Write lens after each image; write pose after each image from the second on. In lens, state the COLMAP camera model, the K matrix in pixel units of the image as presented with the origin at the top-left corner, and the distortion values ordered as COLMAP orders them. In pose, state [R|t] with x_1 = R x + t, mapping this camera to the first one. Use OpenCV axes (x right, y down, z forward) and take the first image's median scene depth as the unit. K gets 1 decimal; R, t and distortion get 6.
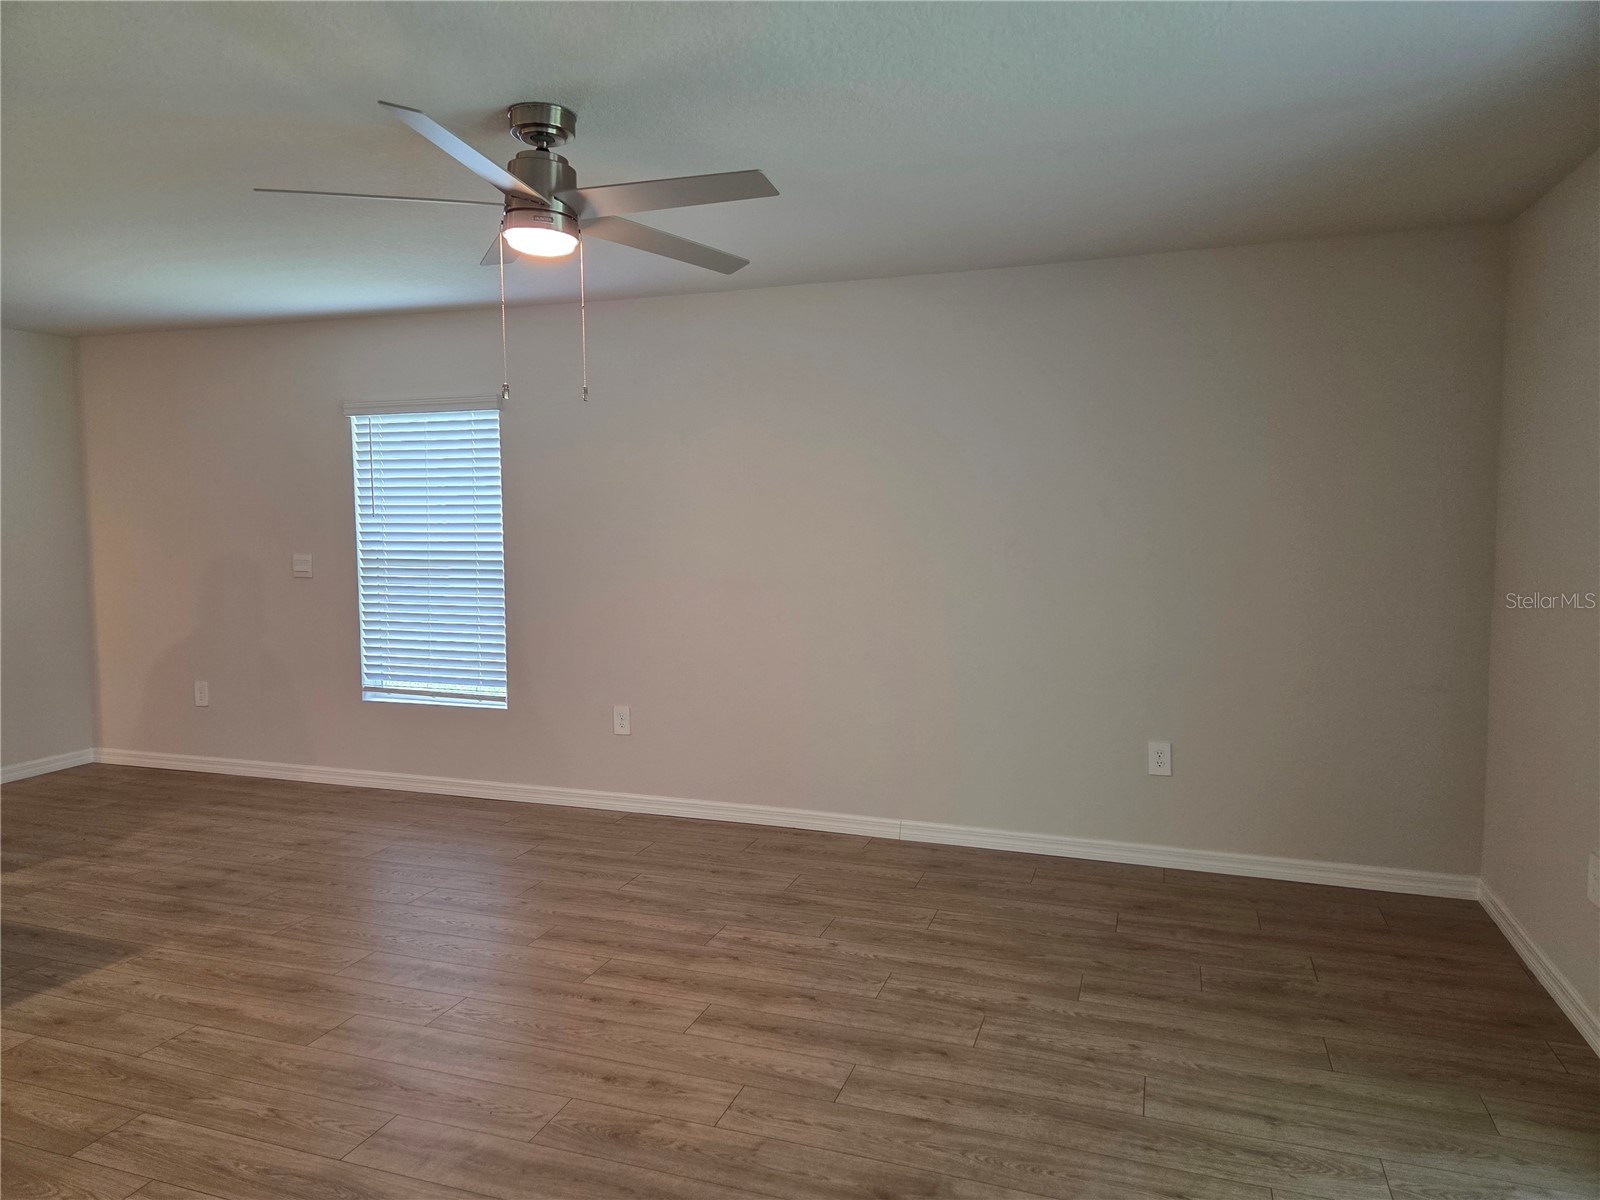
lens RADIAL K [[1074.5, 0, 800.0], [0, 1074.5, 600.0], [0, 0, 1]] dist [0.075096, -0.037287]
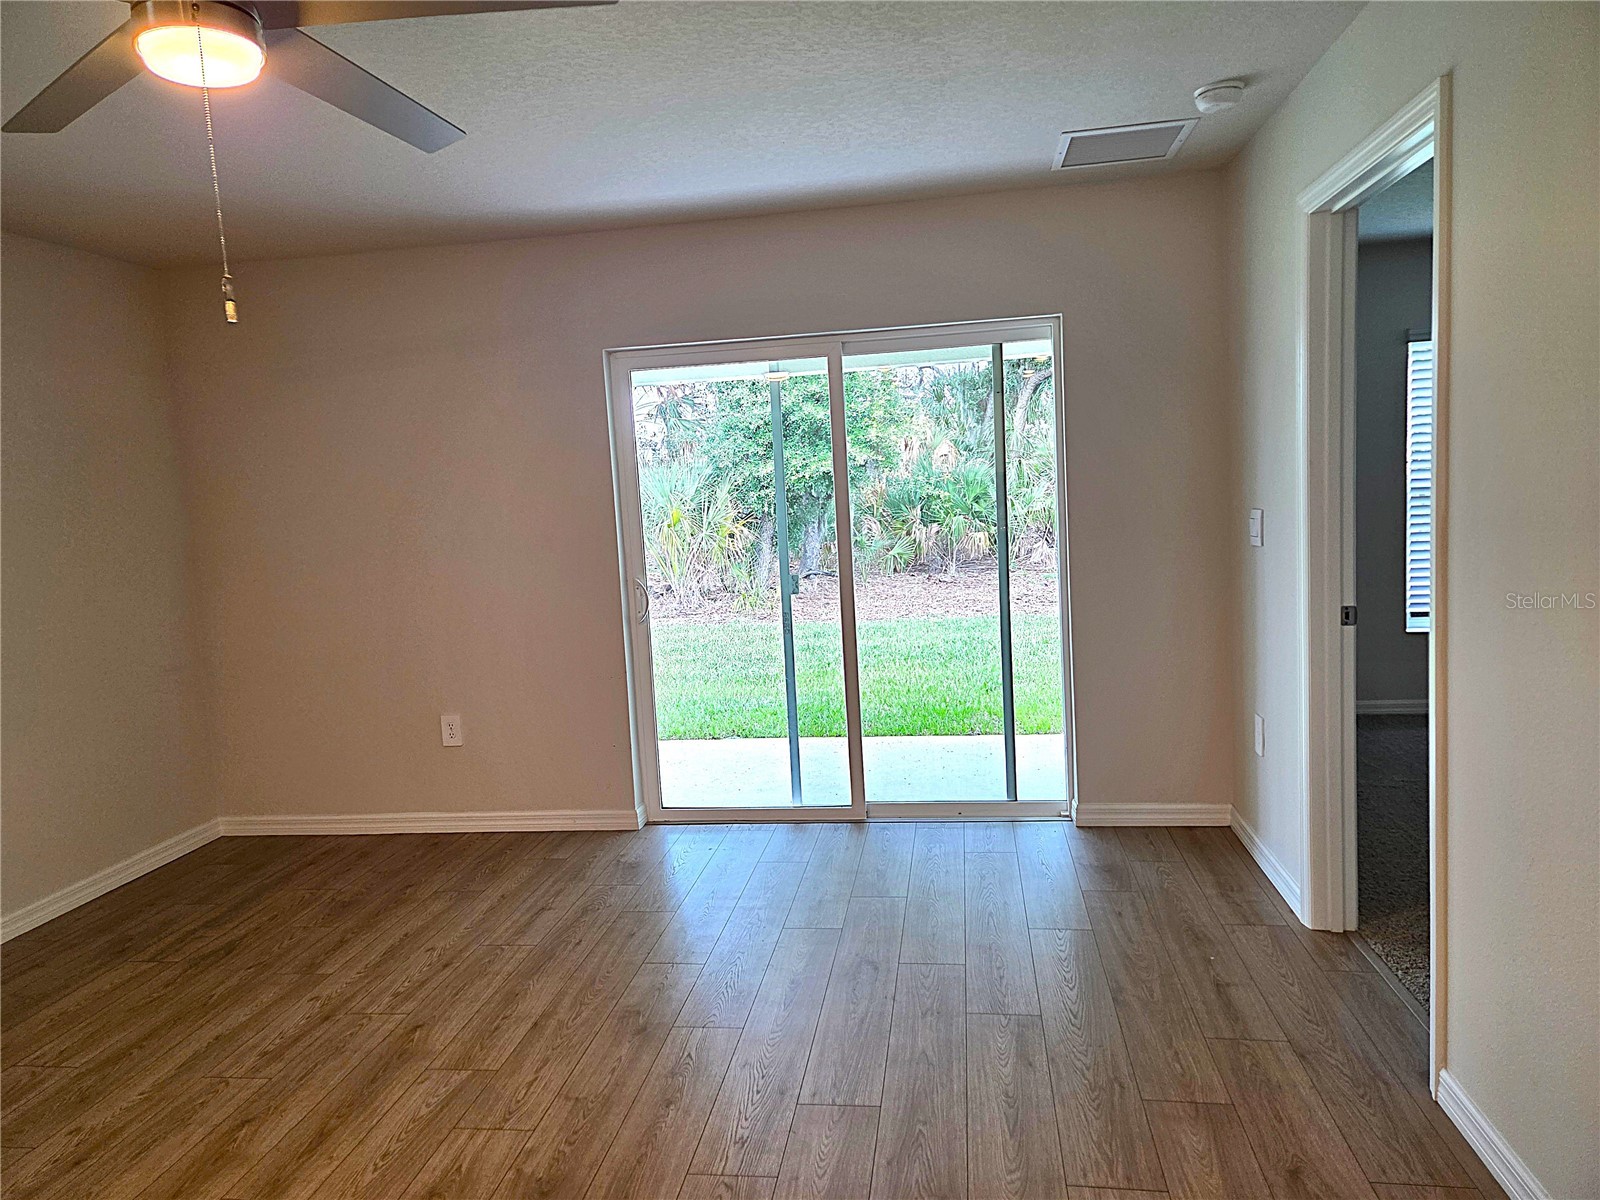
lens RADIAL K [[1074.5, 0, 800.0], [0, 1074.5, 600.0], [0, 0, 1]] dist [0.075096, -0.037287]
pose [[-0.188023, -0.086793, 0.978322, -0.859002], [0.139921, 0.983561, 0.114149, -0.035003], [-0.972147, 0.158350, -0.172787, 0.745605]]
